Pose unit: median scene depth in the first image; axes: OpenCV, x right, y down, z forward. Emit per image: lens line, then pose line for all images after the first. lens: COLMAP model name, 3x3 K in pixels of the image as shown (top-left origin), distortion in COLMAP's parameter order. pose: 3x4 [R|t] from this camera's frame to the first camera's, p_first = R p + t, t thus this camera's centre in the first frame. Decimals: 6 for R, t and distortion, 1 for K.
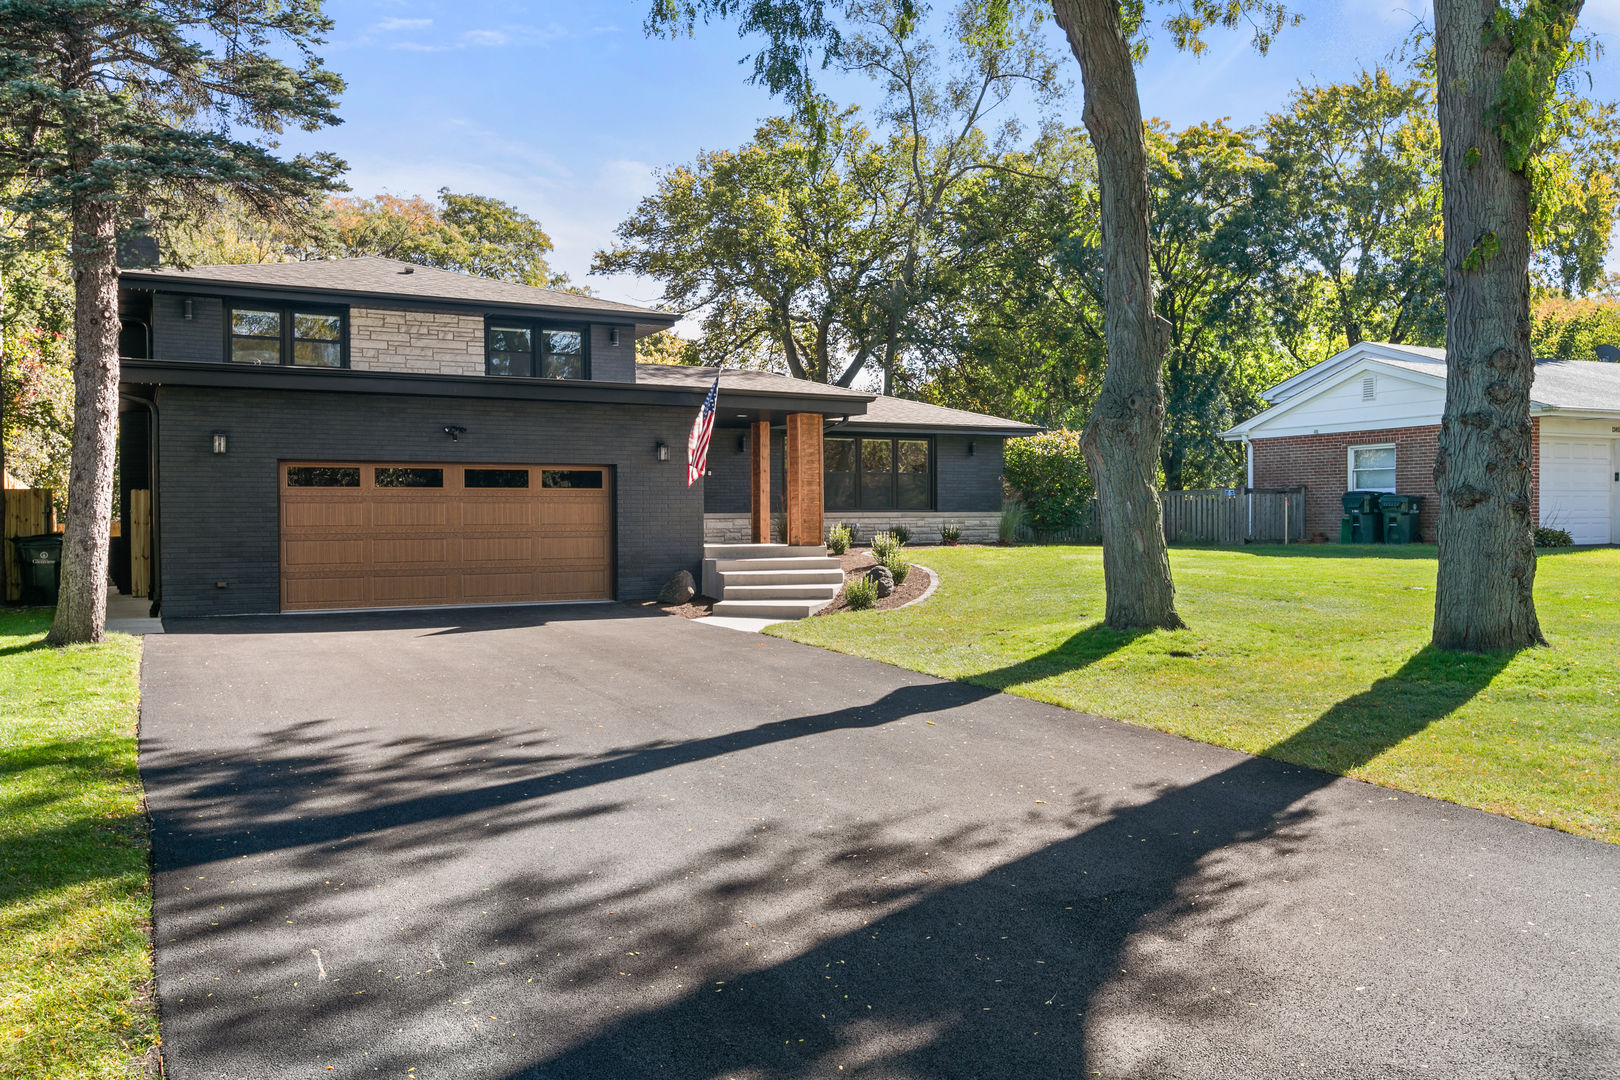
lens RADIAL K [[1268.3, 0, 814.6], [0, 1268.3, 536.9], [0, 0, 1]] dist [0.009459, -0.001028]
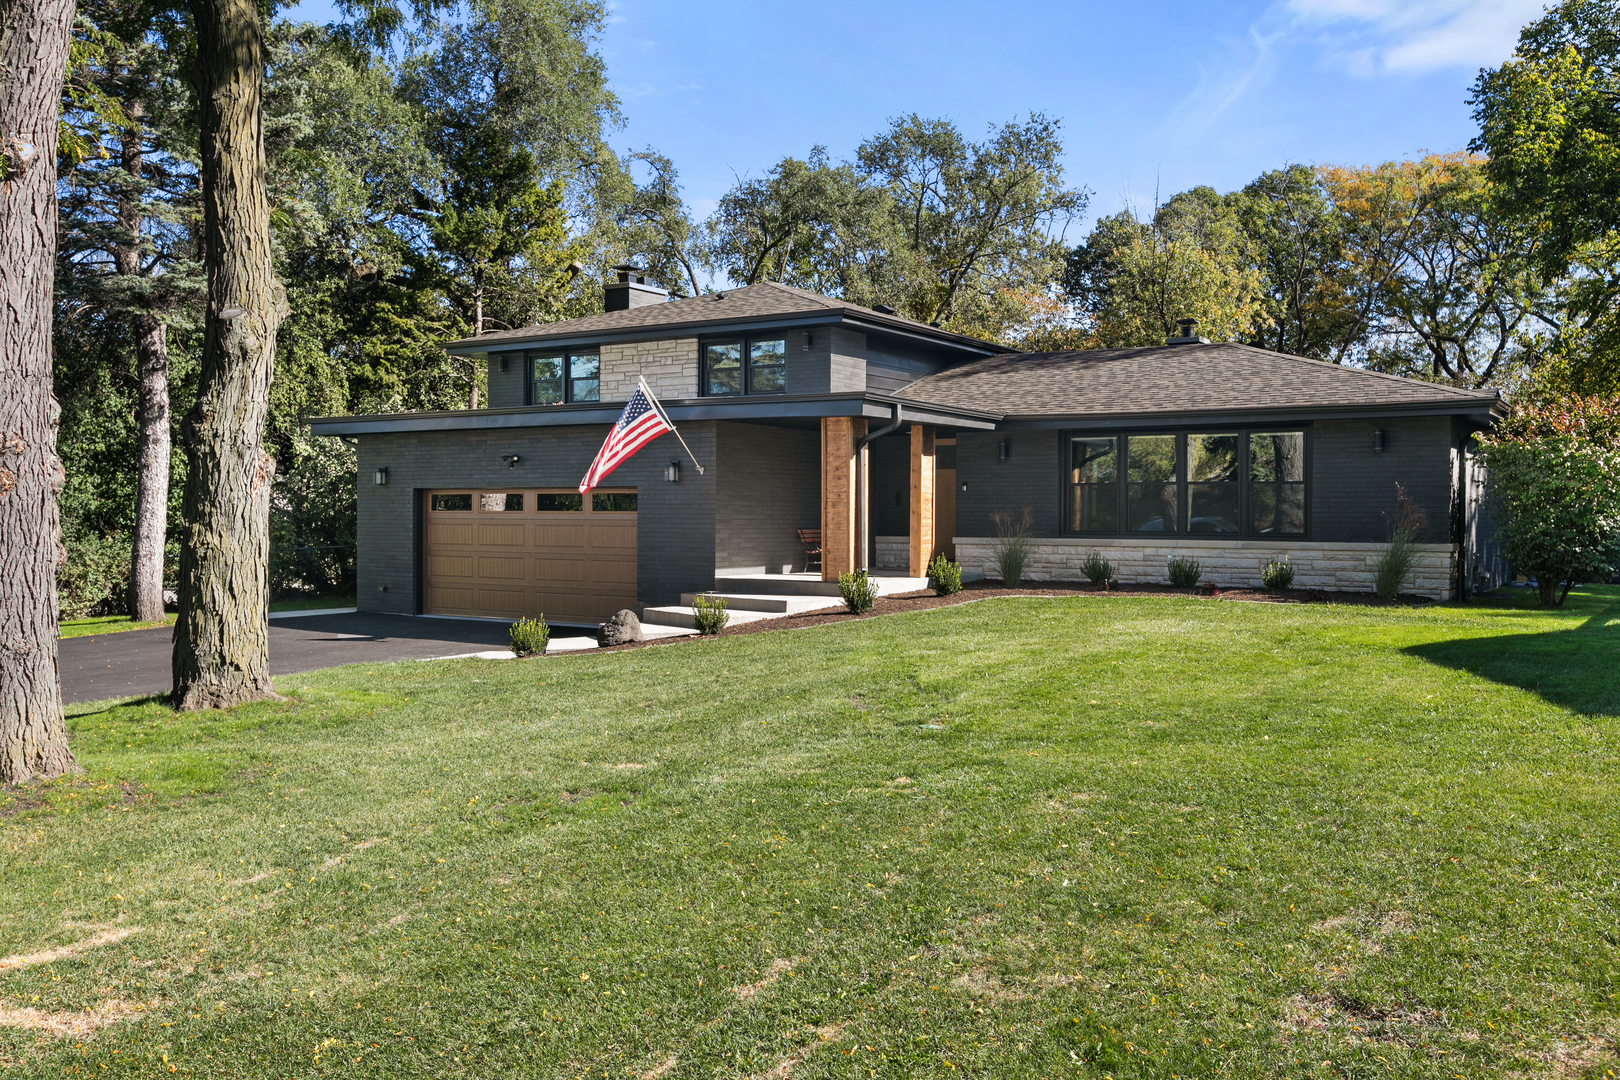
lens RADIAL K [[1365.1, 0, 814.3], [0, 1365.1, 537.2], [0, 0, 1]] dist [-0.012110, -0.002516]
pose [[0.491682, 0.022107, -0.870494, 0.759188], [-0.022447, 0.999667, 0.012708, -0.032963], [0.870485, 0.013291, 0.492015, 0.575689]]
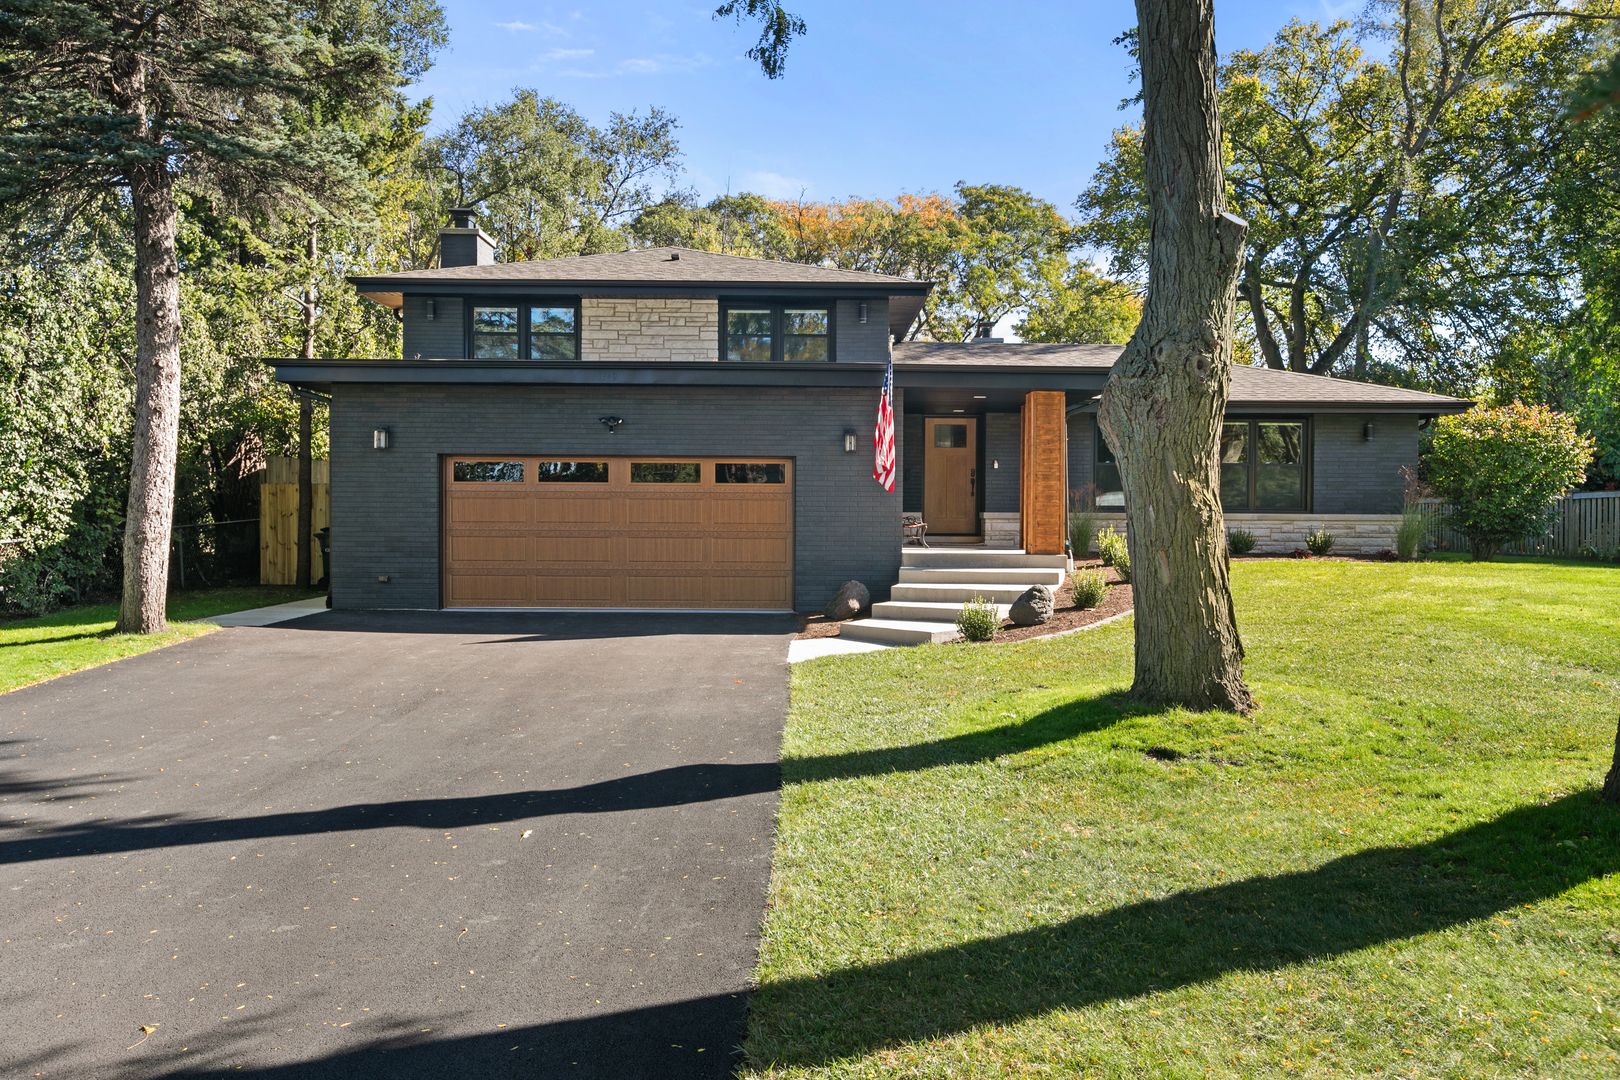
lens RADIAL K [[1268.3, 0, 812.3], [0, 1268.3, 533.6], [0, 0, 1]] dist [0.009459, -0.001028]
pose [[0.885974, 0.019137, -0.463339, 0.245210], [-0.018129, 0.999814, 0.006630, -0.009234], [0.463380, 0.002526, 0.886156, 0.216440]]
